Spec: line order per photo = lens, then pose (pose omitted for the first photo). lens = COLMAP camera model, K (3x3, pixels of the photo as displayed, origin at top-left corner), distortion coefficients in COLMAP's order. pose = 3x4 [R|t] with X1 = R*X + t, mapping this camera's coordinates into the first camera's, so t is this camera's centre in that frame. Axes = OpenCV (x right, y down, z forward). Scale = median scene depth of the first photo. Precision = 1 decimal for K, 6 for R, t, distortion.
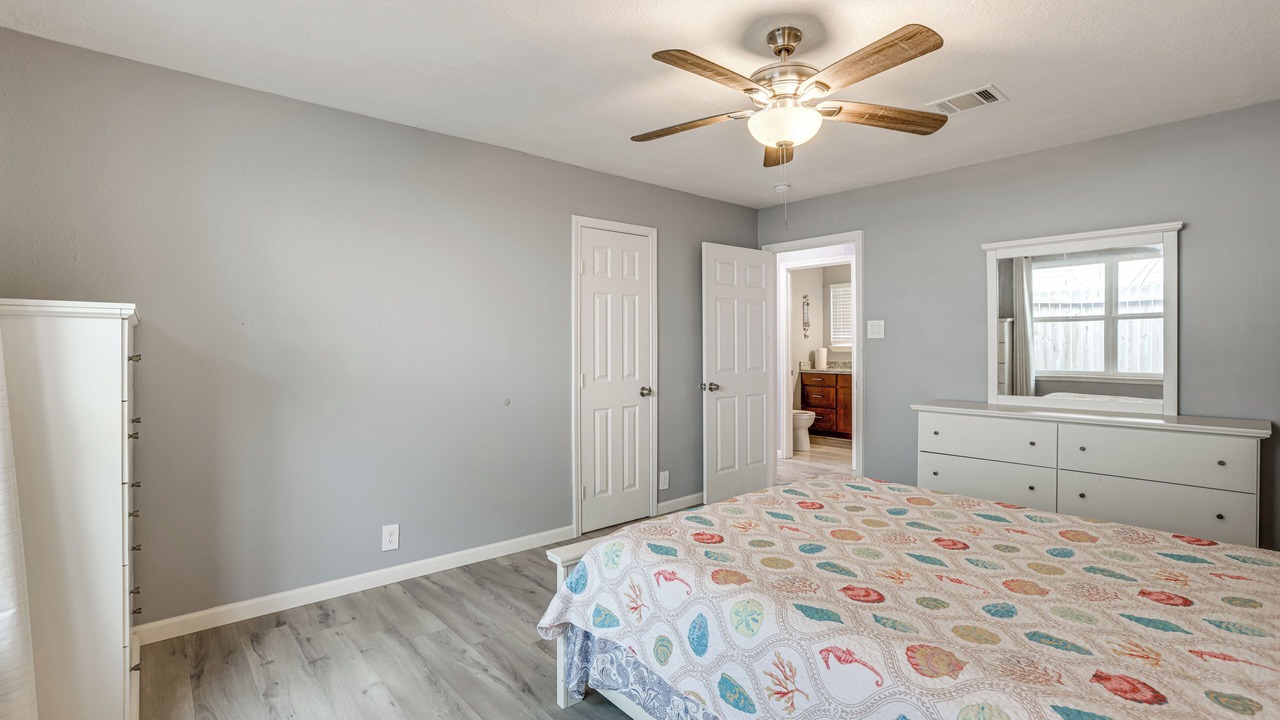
lens RADIAL K [[605.8, 0, 641.2], [0, 605.8, 351.6], [0, 0, 1]] dist [-0.045996, 0.000967]
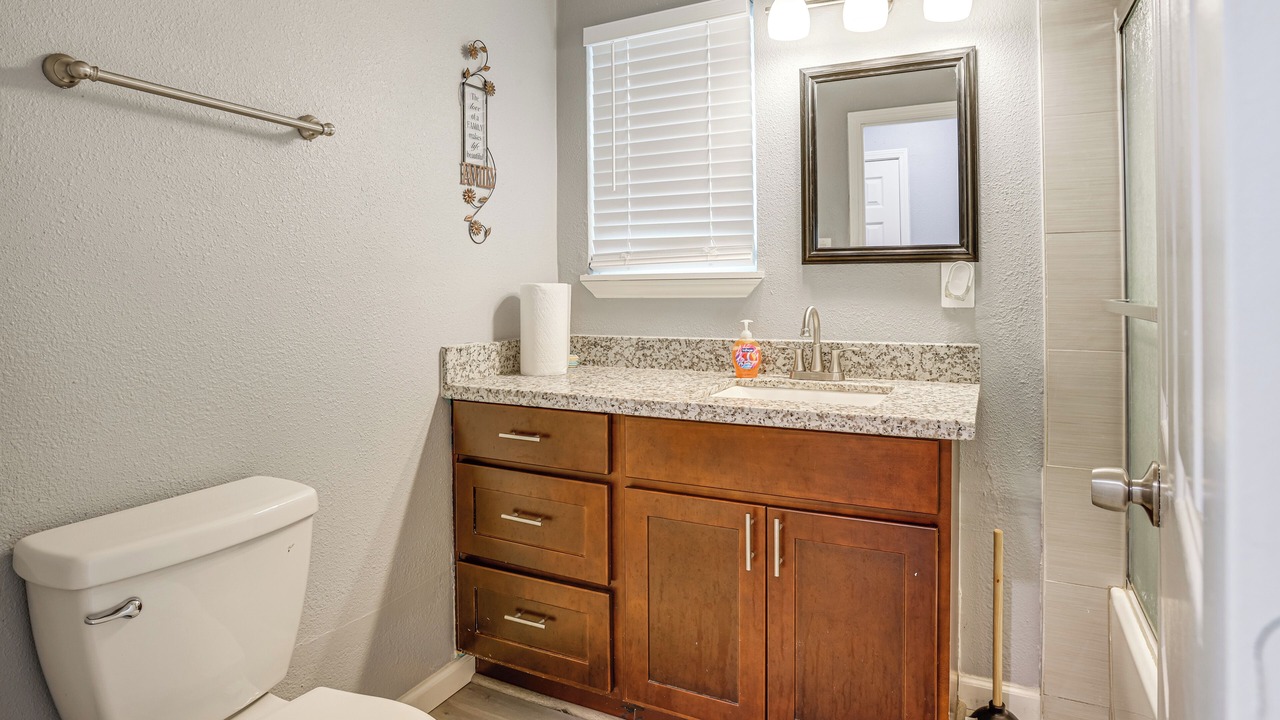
lens RADIAL K [[605.8, 0, 641.2], [0, 605.8, 351.6], [0, 0, 1]] dist [-0.045996, 0.000967]
pose [[0.933692, -0.038026, 0.356053, 0.249079], [0.004528, 0.995520, 0.094447, -0.001466], [-0.358049, -0.086572, 0.929681, 0.771022]]
